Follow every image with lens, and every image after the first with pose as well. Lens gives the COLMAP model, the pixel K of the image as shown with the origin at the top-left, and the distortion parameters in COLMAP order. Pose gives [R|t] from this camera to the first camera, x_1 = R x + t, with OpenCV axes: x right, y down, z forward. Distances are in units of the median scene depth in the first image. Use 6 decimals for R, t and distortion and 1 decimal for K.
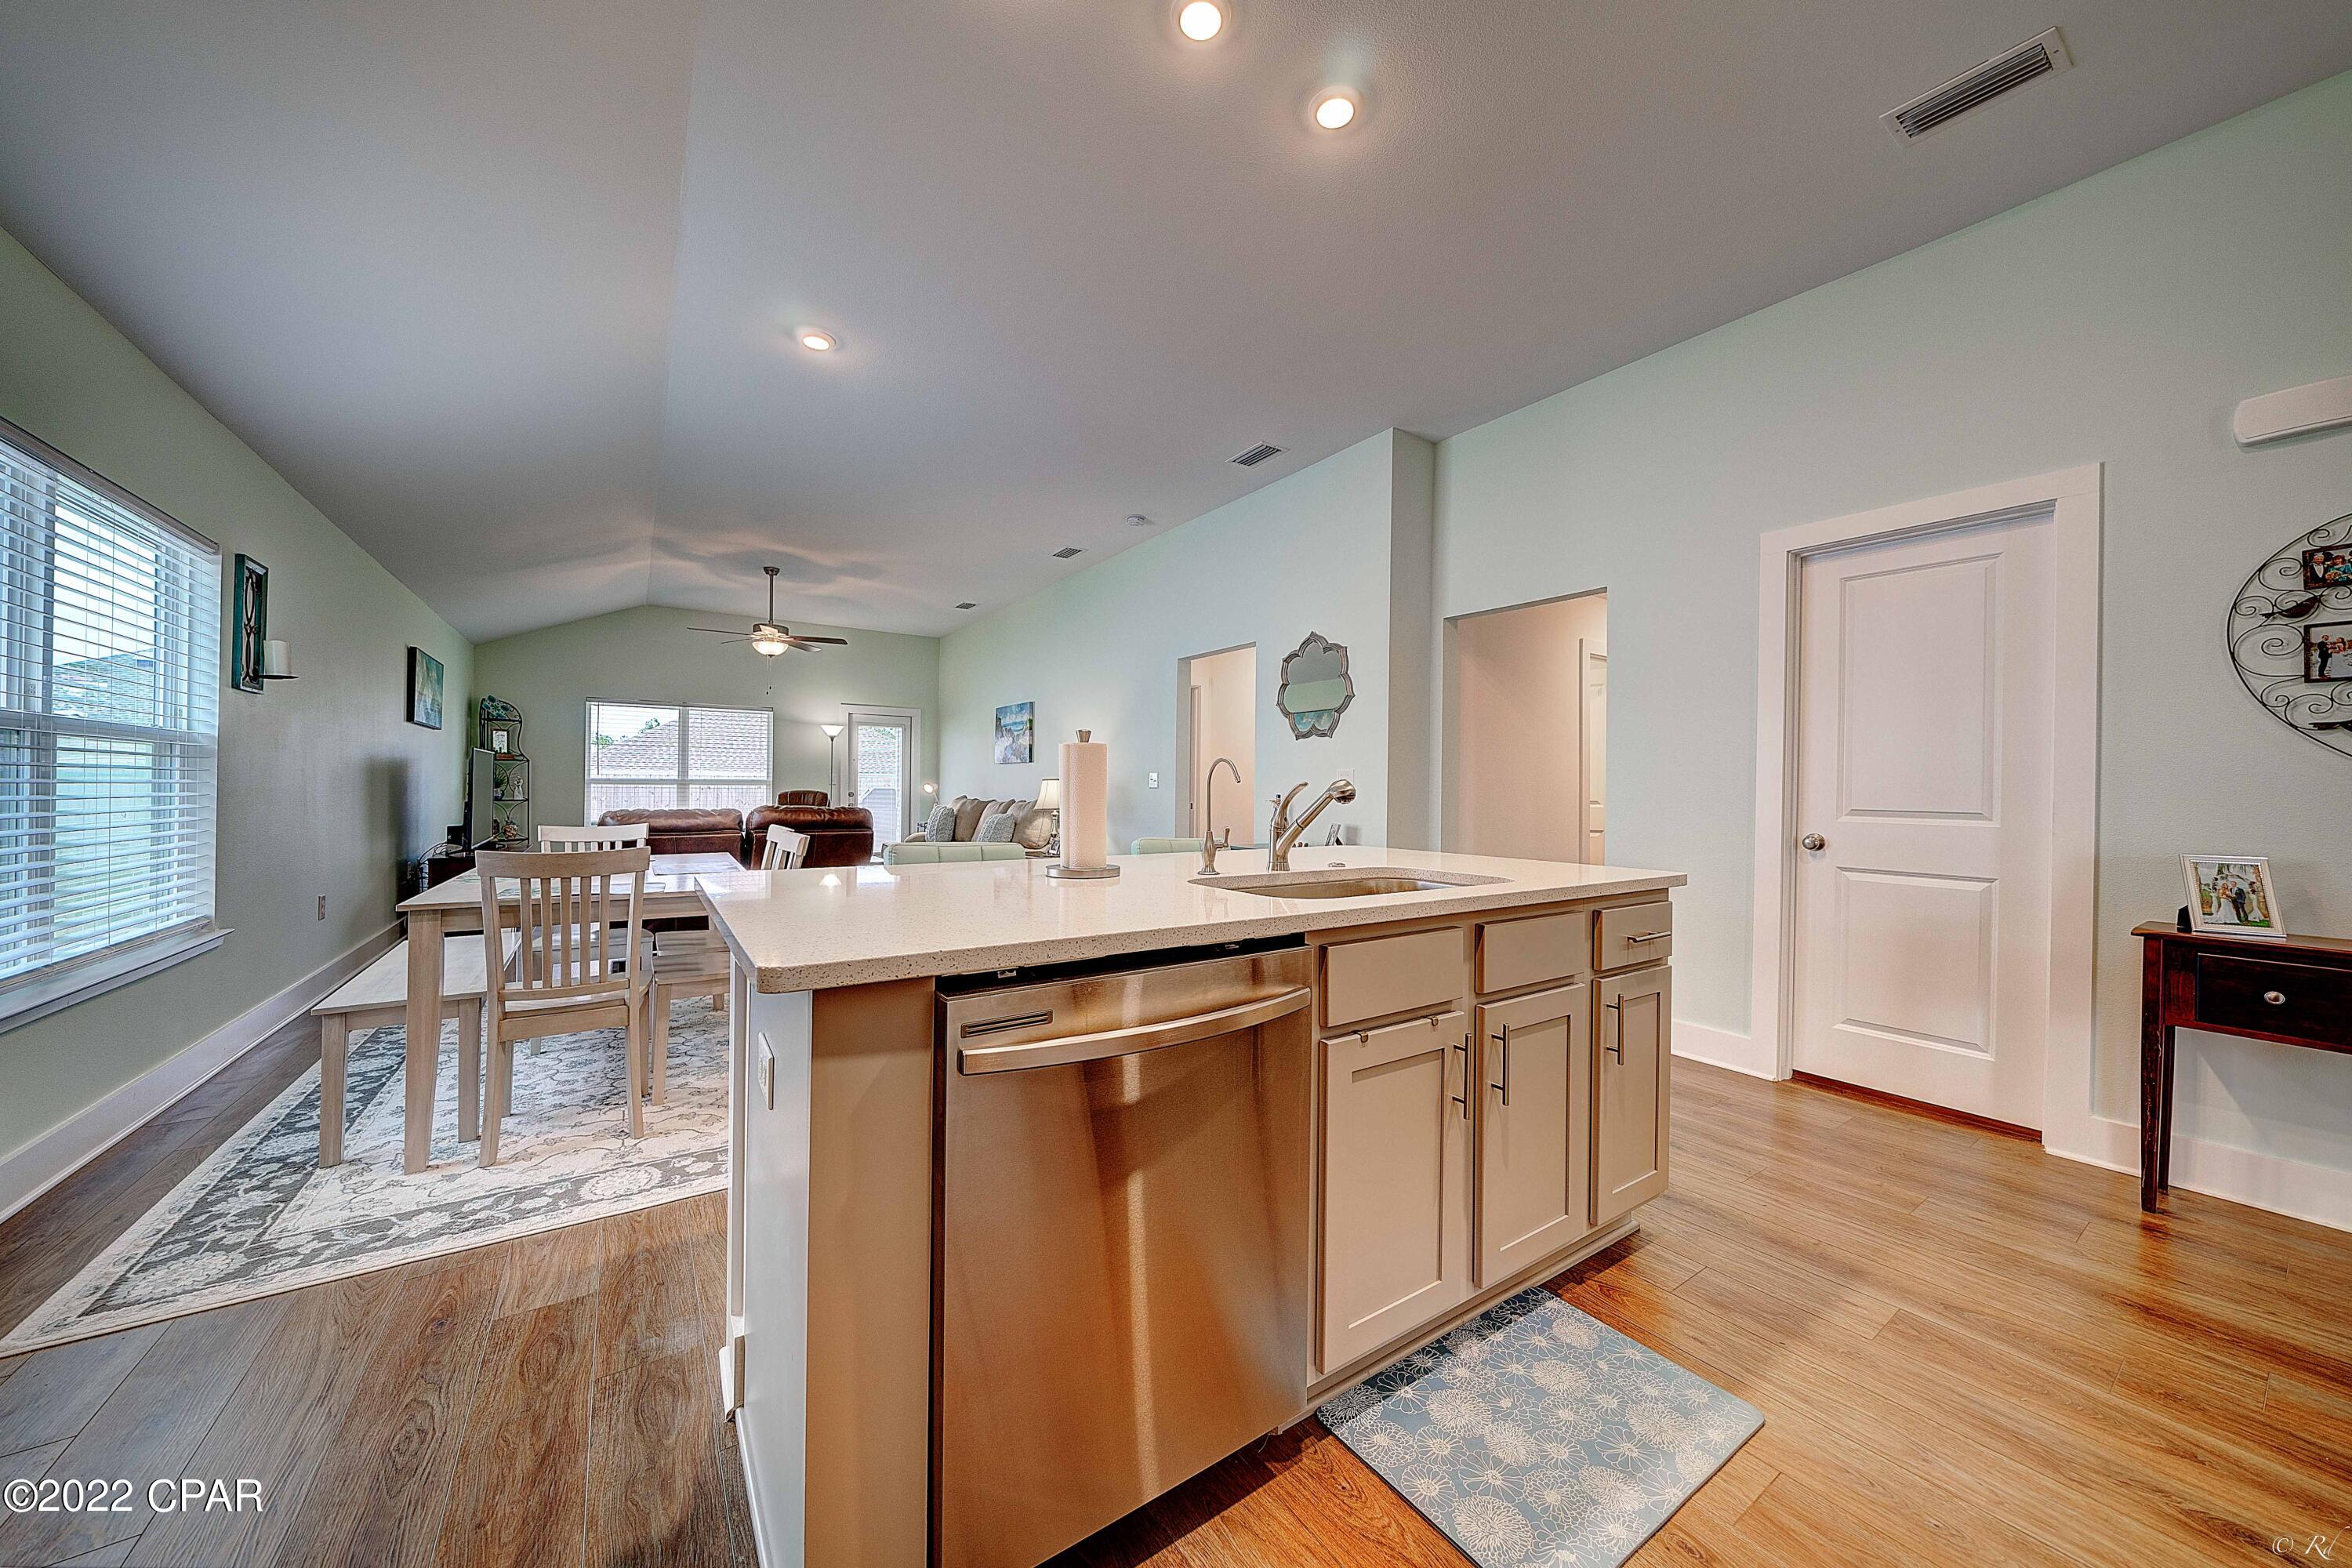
lens RADIAL K [[814.6, 0, 1176.0], [0, 814.6, 784.0], [0, 0, 1]] dist [-0.003664, -0.000299]
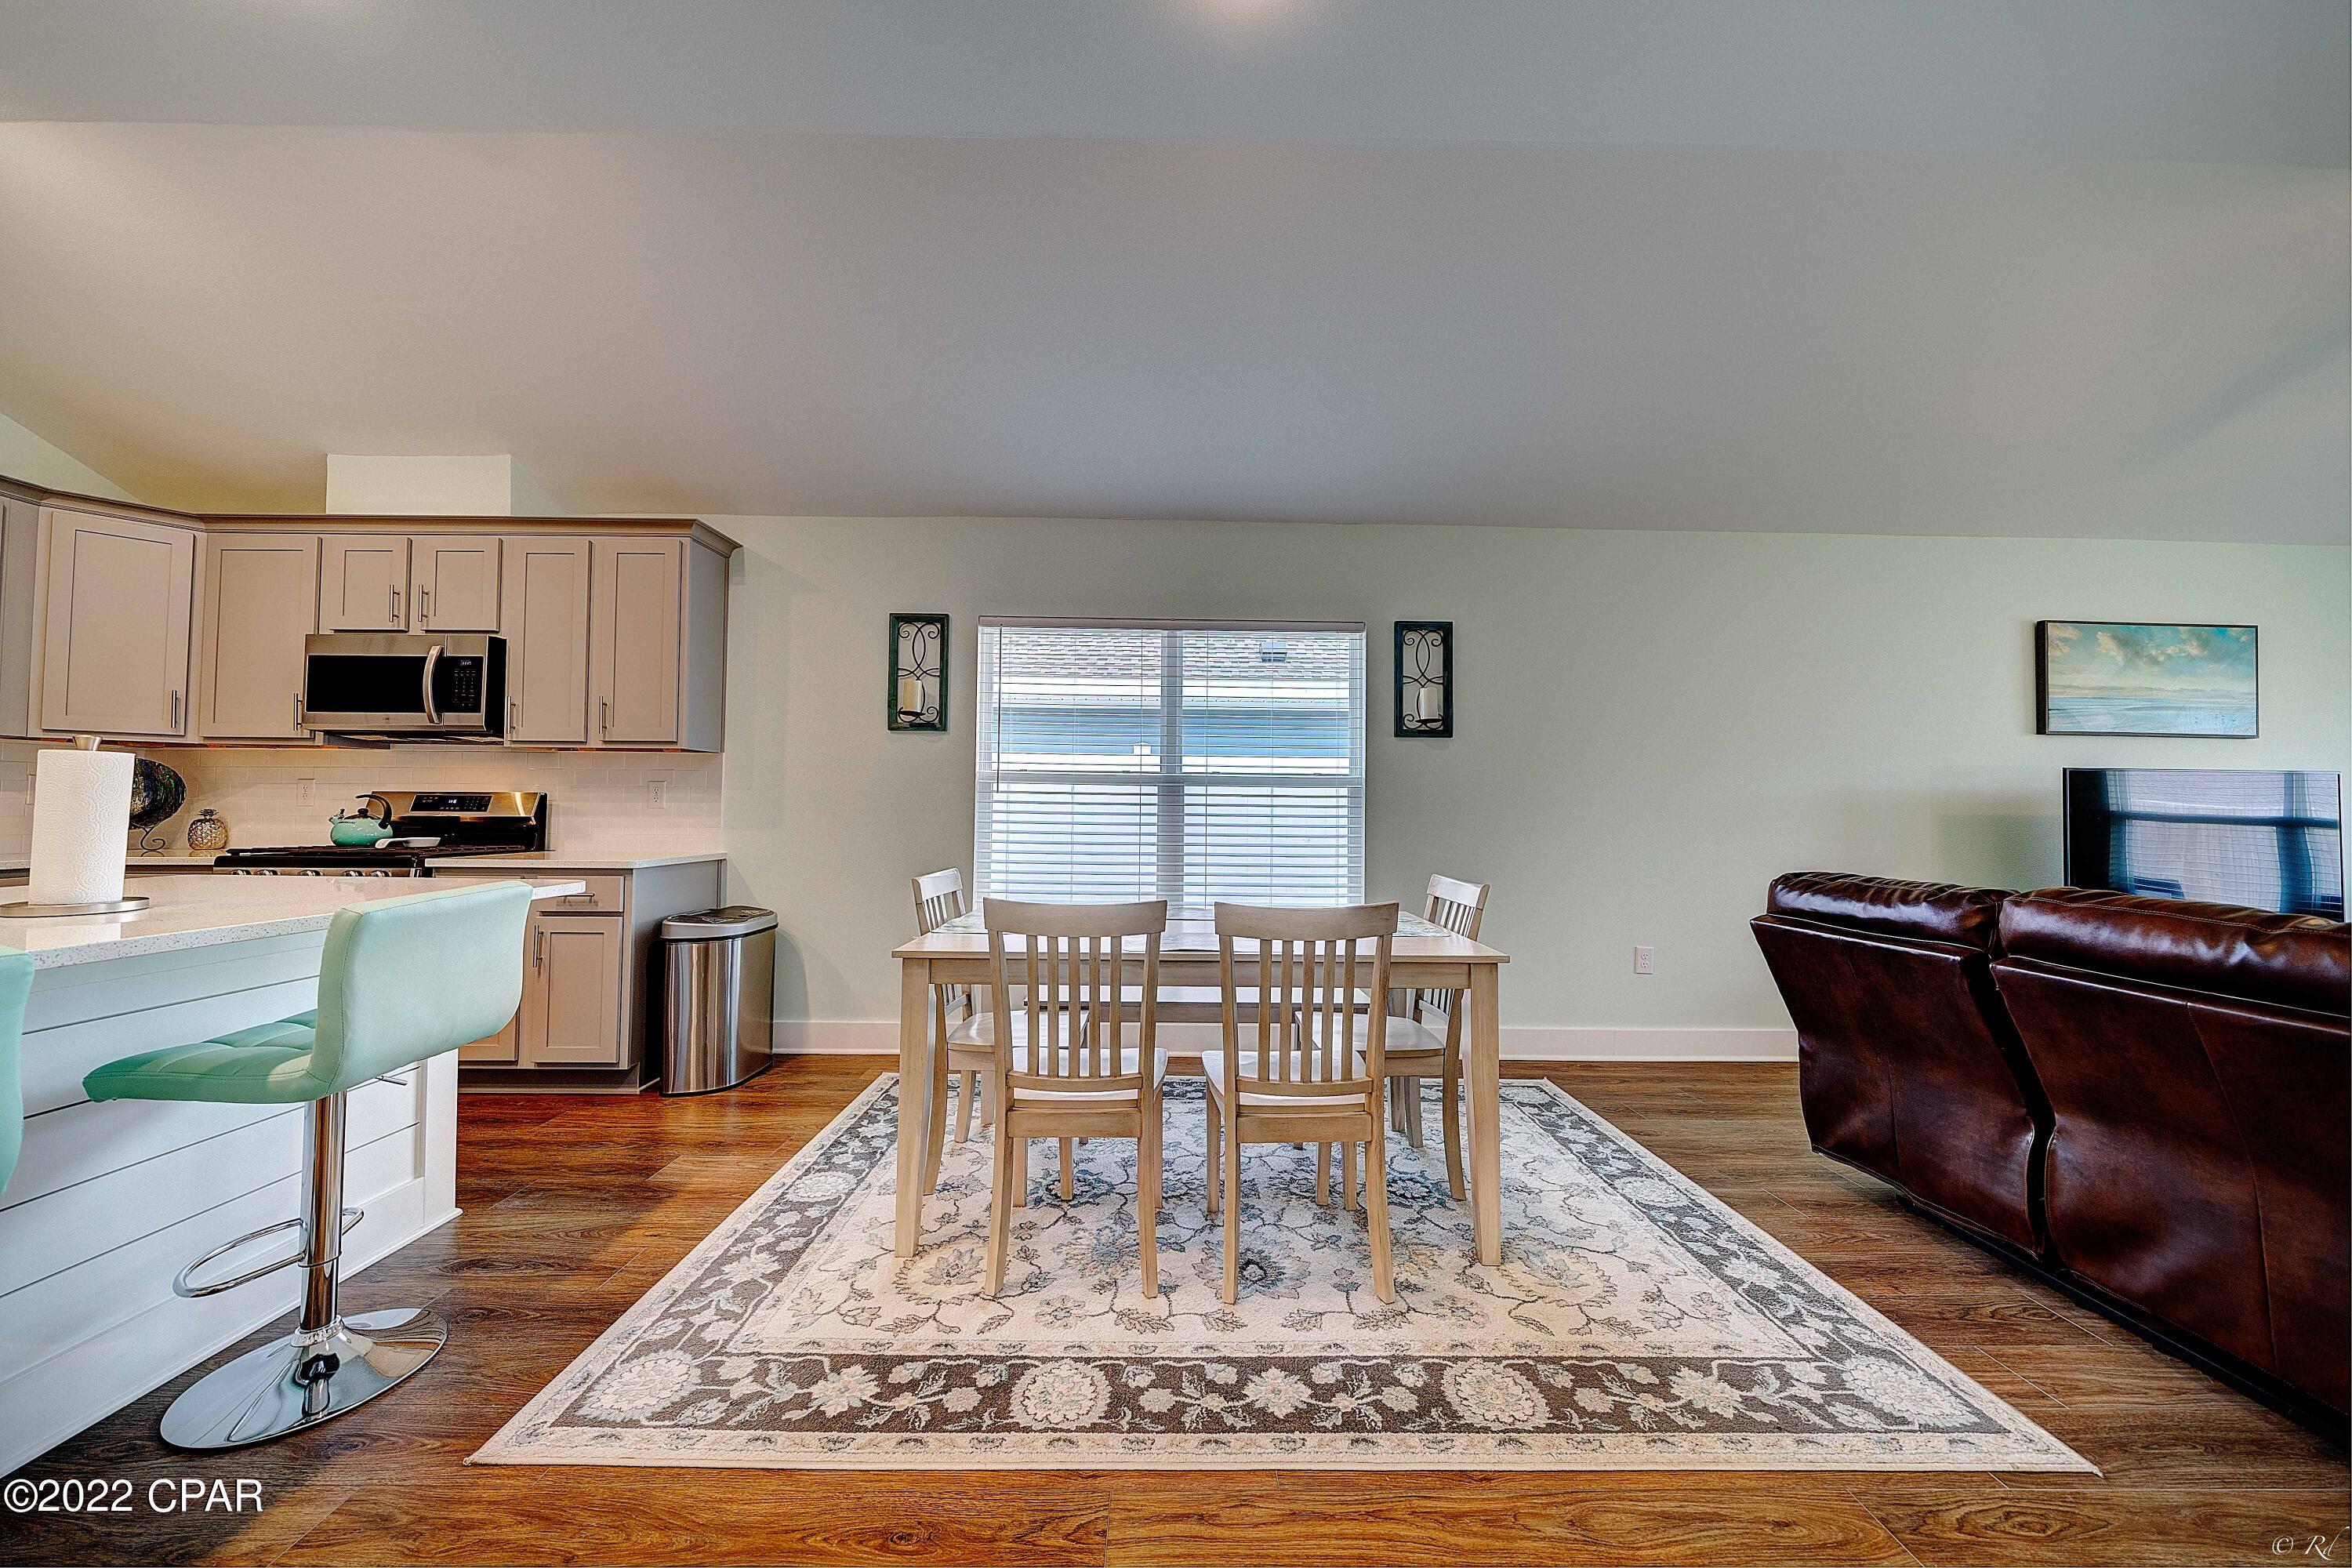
lens RADIAL K [[802.3, 0, 1176.0], [0, 802.3, 784.0], [0, 0, 1]] dist [-0.006402, 0.000041]
pose [[-0.547720, -0.043098, -0.835551, -0.034096], [-0.013770, 0.999002, -0.042501, 0.003674], [0.836548, -0.011773, -0.547767, 1.582964]]
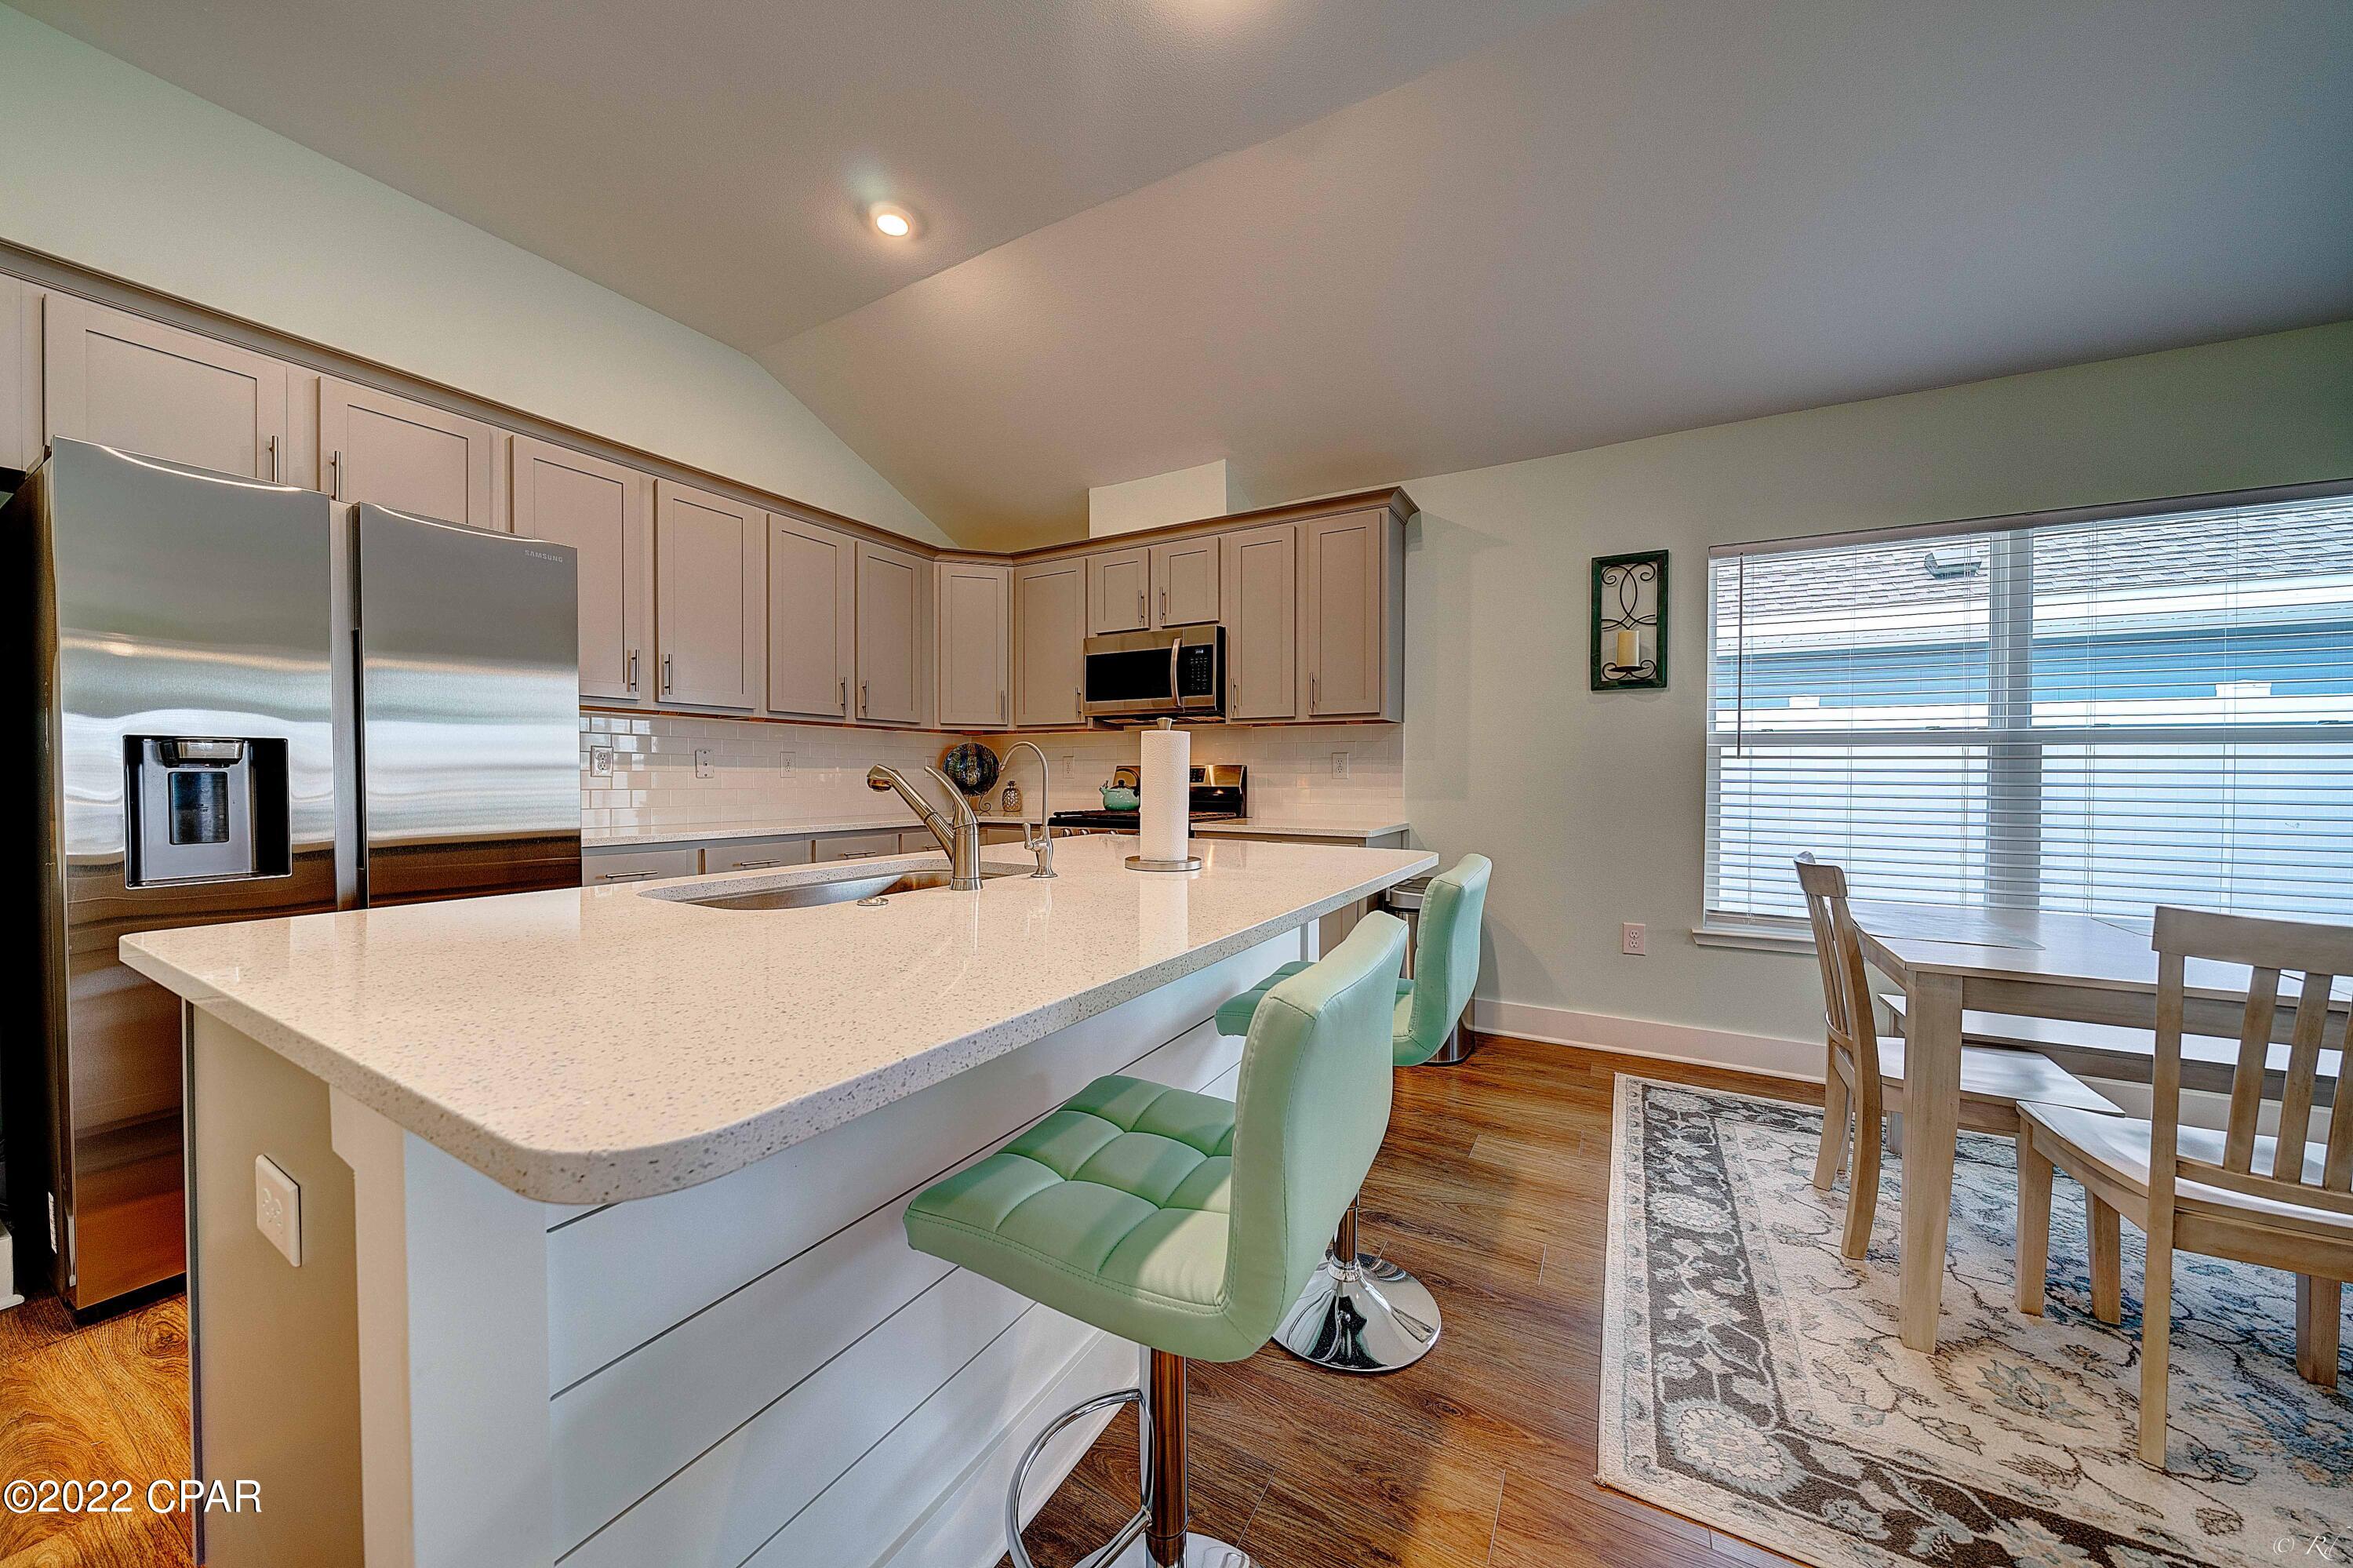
lens RADIAL K [[802.6, 0, 1176.5], [0, 802.6, 784.0], [0, 0, 1]] dist [-0.006402, 0.000041]
pose [[-0.893580, -0.010365, -0.448785, 0.200721], [-0.013452, 0.999903, 0.003691, 0.007240], [0.448703, 0.009335, -0.893632, 1.246051]]
